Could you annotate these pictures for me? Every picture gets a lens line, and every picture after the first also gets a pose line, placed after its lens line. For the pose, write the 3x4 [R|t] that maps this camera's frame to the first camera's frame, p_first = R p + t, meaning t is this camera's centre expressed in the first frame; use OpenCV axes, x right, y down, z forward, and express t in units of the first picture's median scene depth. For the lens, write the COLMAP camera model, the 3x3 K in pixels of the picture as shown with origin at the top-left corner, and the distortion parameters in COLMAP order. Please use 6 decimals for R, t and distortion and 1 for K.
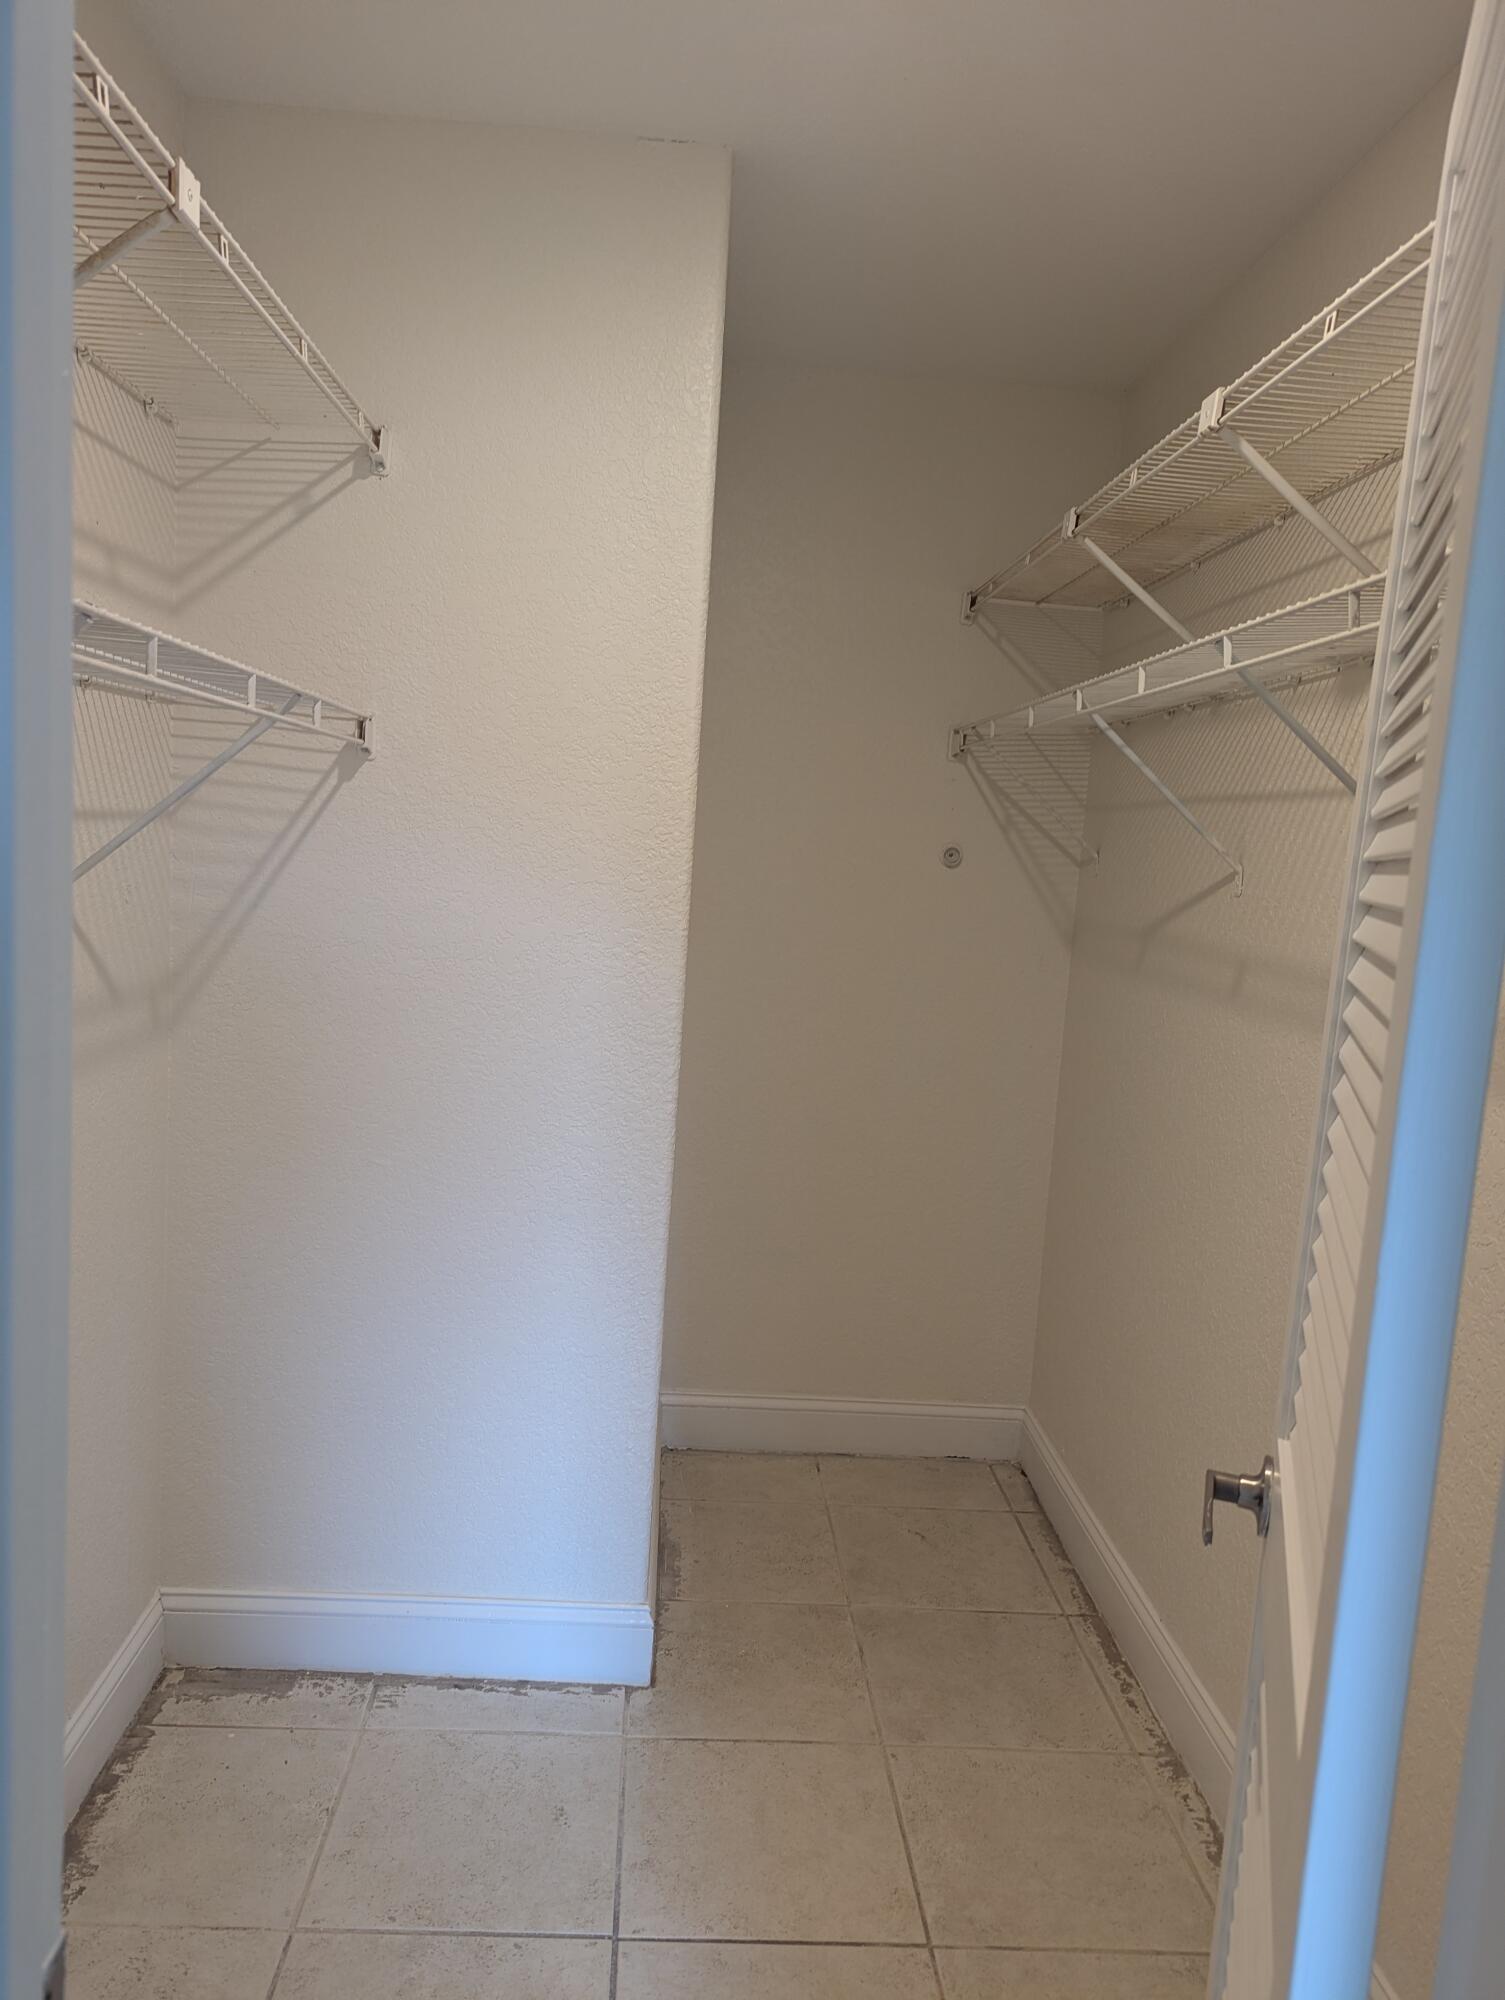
lens RADIAL K [[1409.0, 0, 739.9], [0, 1409.0, 991.1], [0, 0, 1]] dist [0.051207, -0.044988]
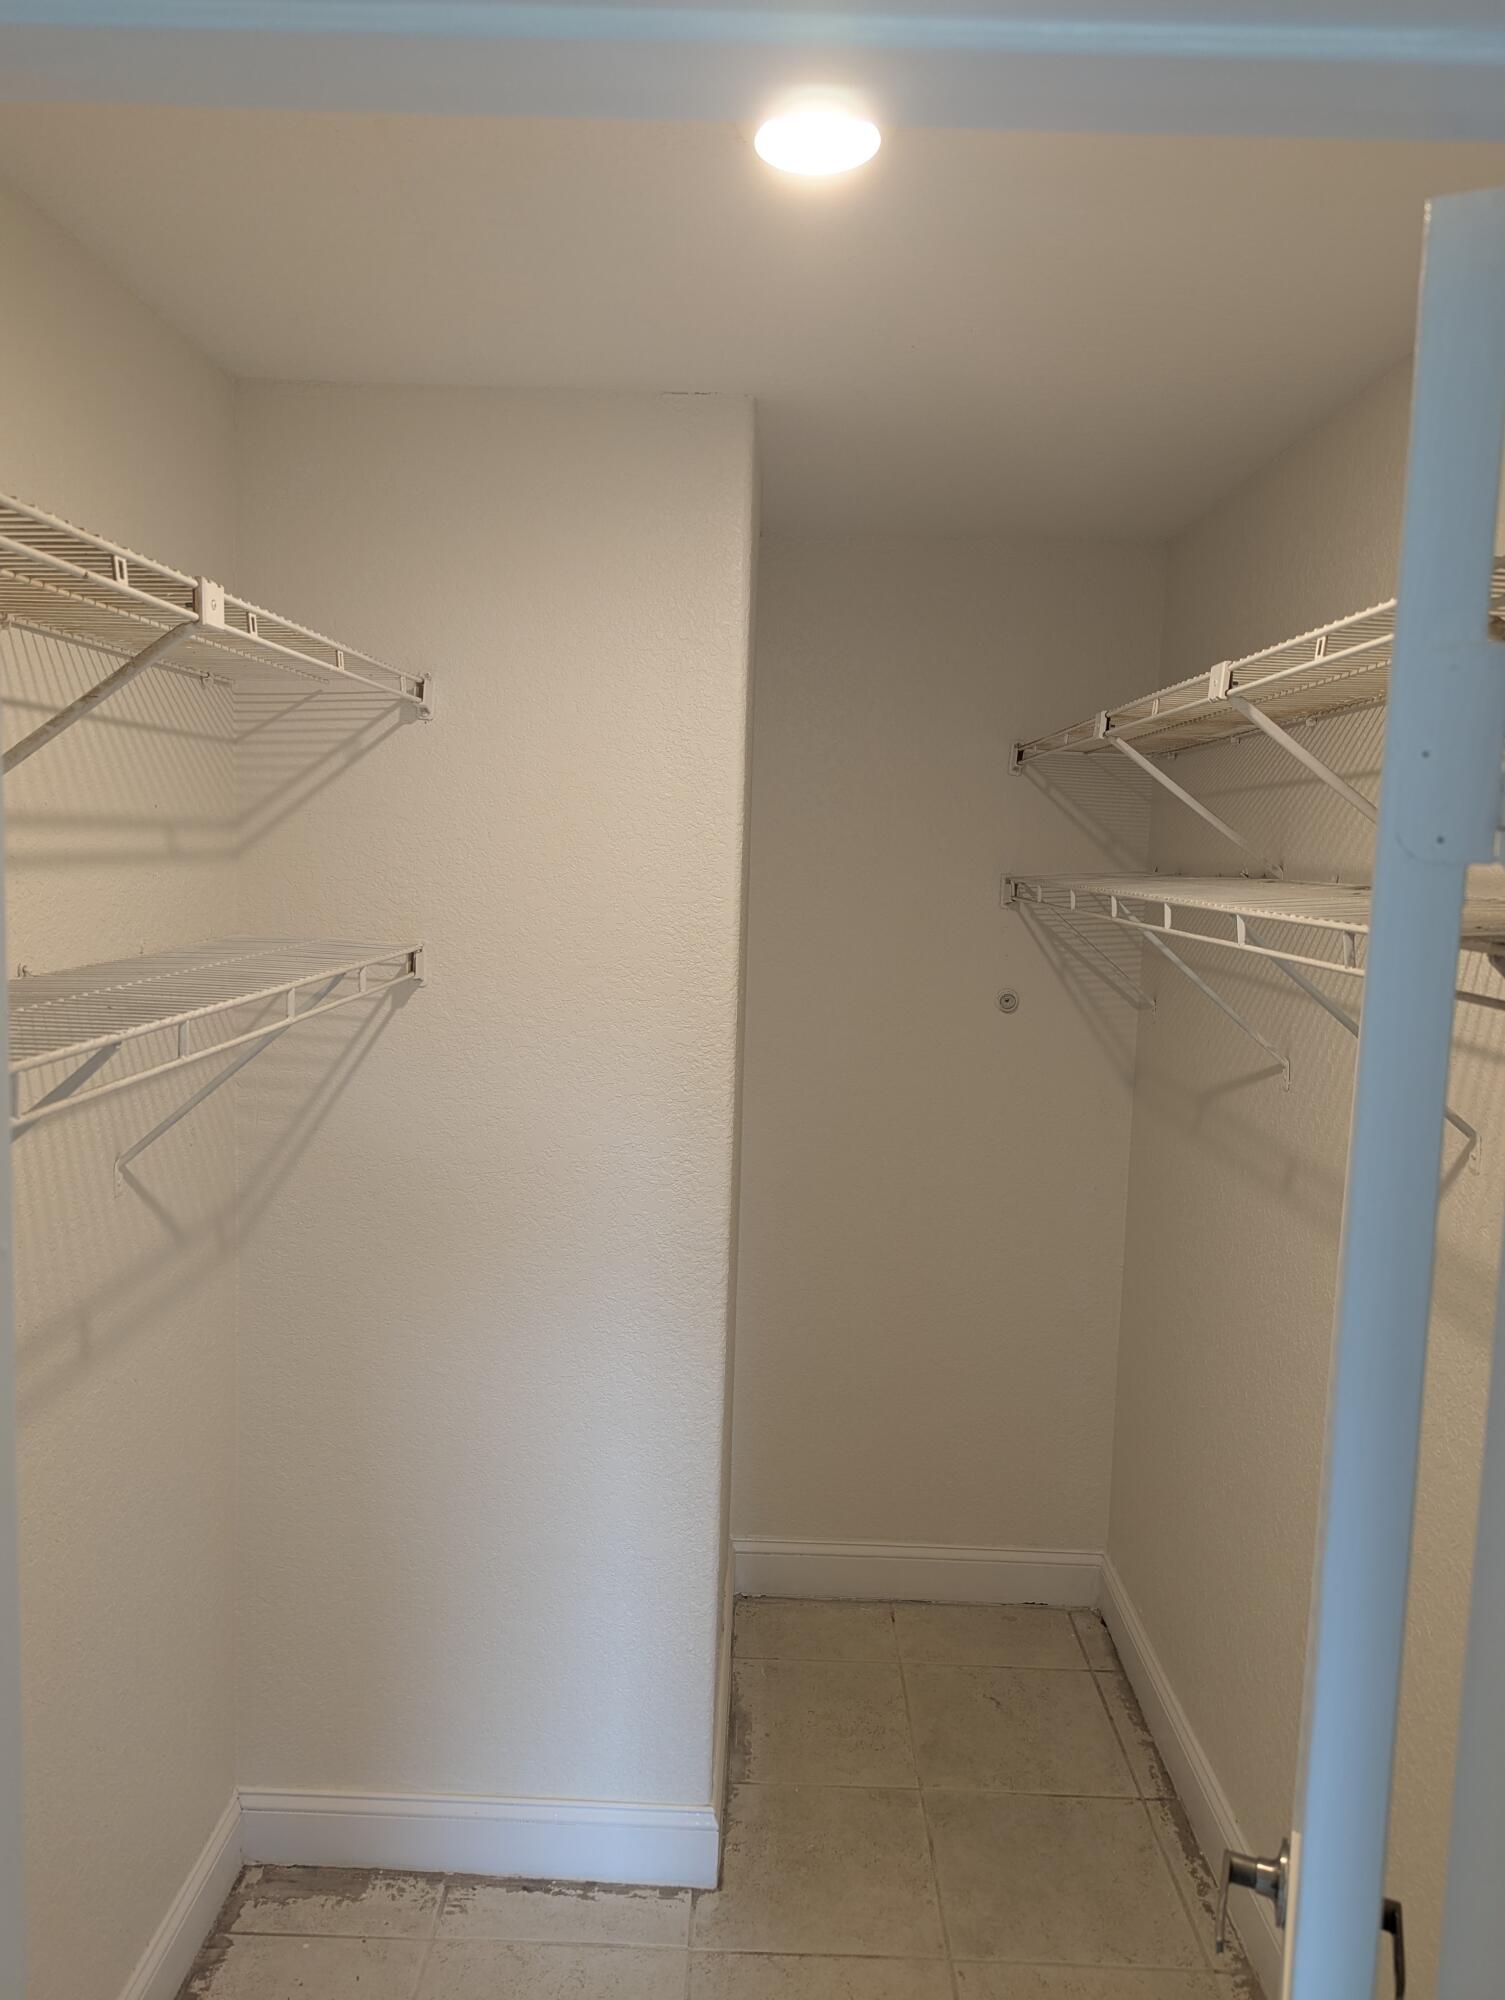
lens RADIAL K [[1409.0, 0, 739.9], [0, 1409.0, 991.1], [0, 0, 1]] dist [0.051207, -0.044988]
pose [[0.997677, -0.026998, -0.062537, 0.033384], [0.025425, 0.999344, -0.025805, -0.118047], [0.063193, 0.024155, 0.997709, -0.016104]]
